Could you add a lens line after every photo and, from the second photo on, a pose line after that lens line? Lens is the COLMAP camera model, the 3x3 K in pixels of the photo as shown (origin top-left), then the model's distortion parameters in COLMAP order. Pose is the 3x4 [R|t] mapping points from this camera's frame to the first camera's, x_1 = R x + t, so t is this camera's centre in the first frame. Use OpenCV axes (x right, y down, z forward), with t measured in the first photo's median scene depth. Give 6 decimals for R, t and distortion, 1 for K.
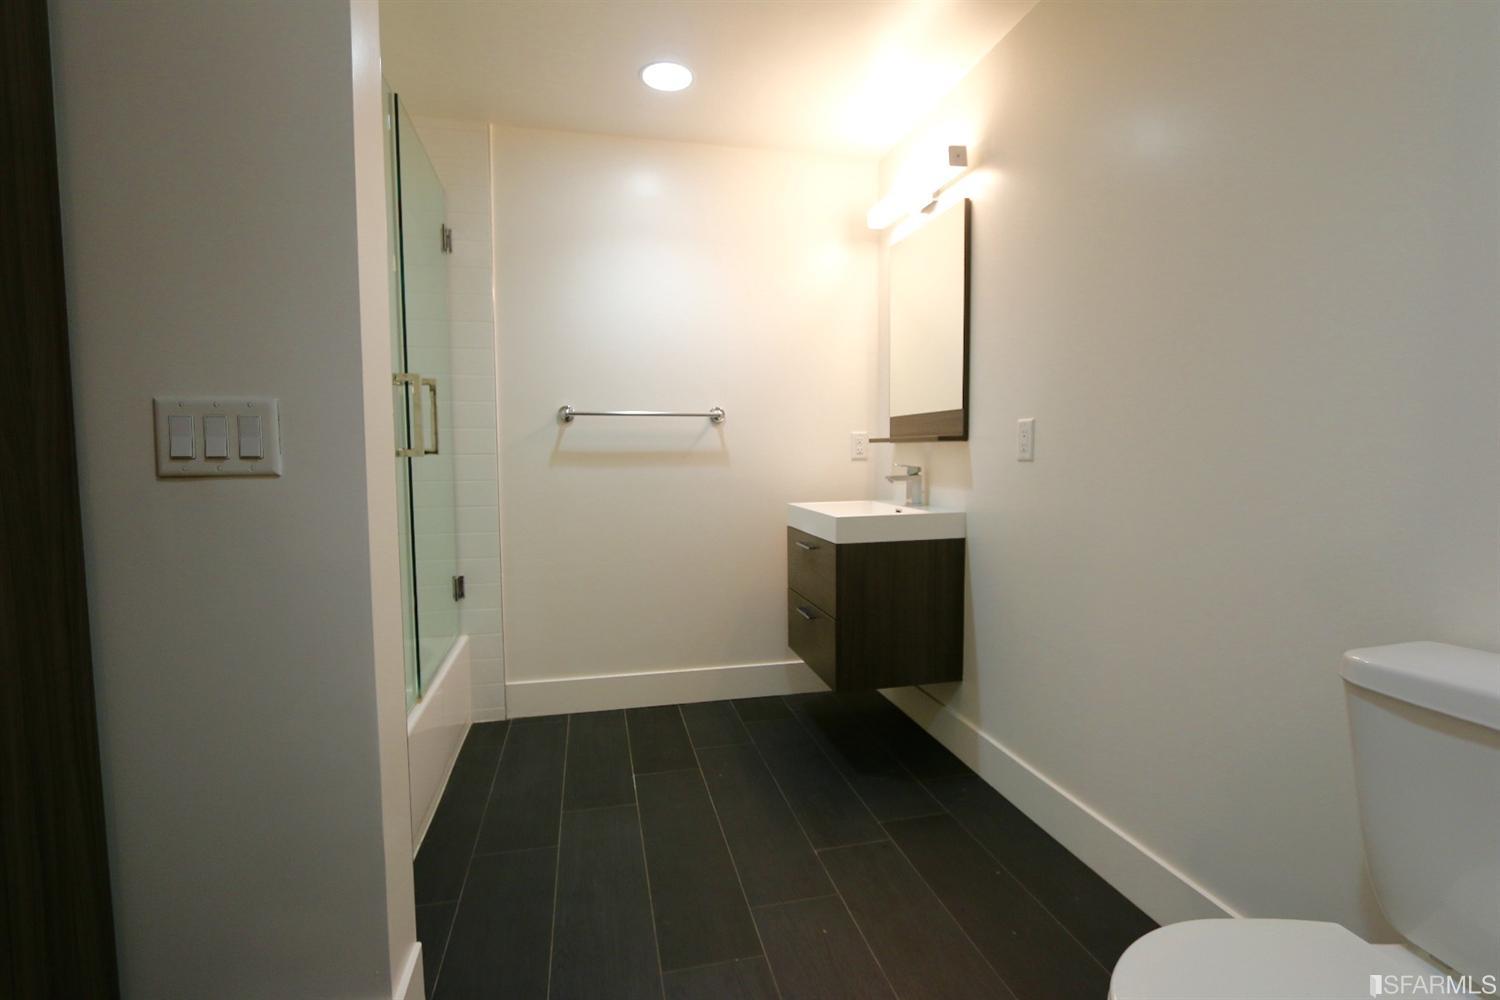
lens RADIAL K [[694.1, 0, 774.5], [0, 694.1, 485.2], [0, 0, 1]] dist [-0.013292, 0.002088]
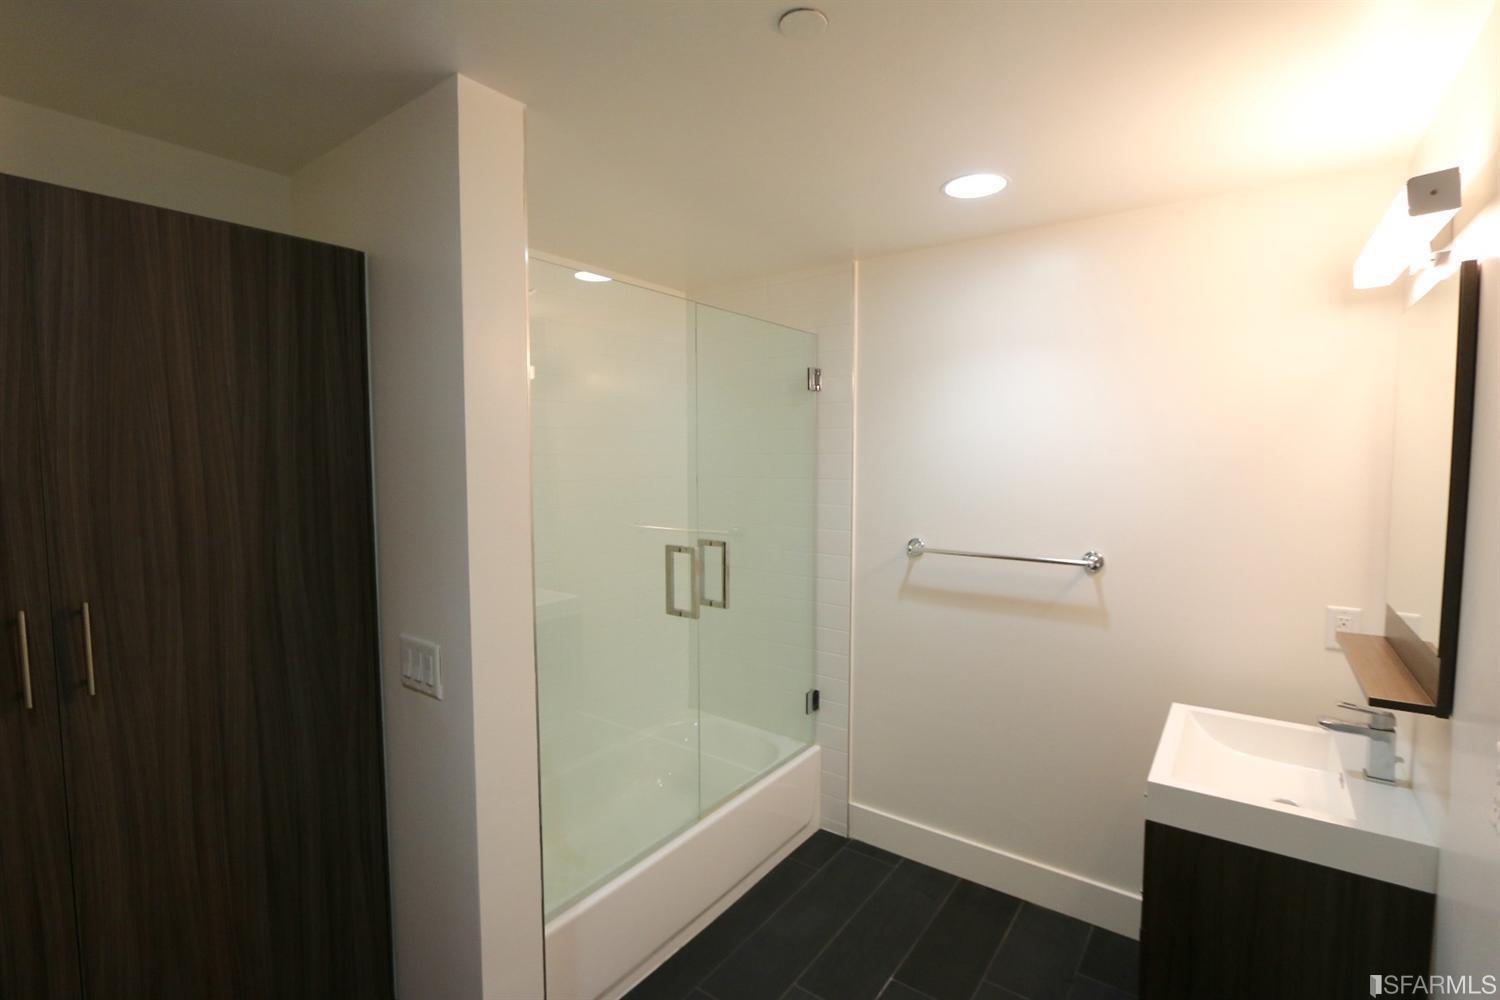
lens RADIAL K [[694.1, 0, 744.5], [0, 694.1, 502.3], [0, 0, 1]] dist [-0.013292, 0.002088]
pose [[0.644479, 0.056920, -0.762501, 0.275243], [-0.051379, 0.998195, 0.031088, -0.186053], [0.762894, 0.019141, 0.646240, 0.214573]]
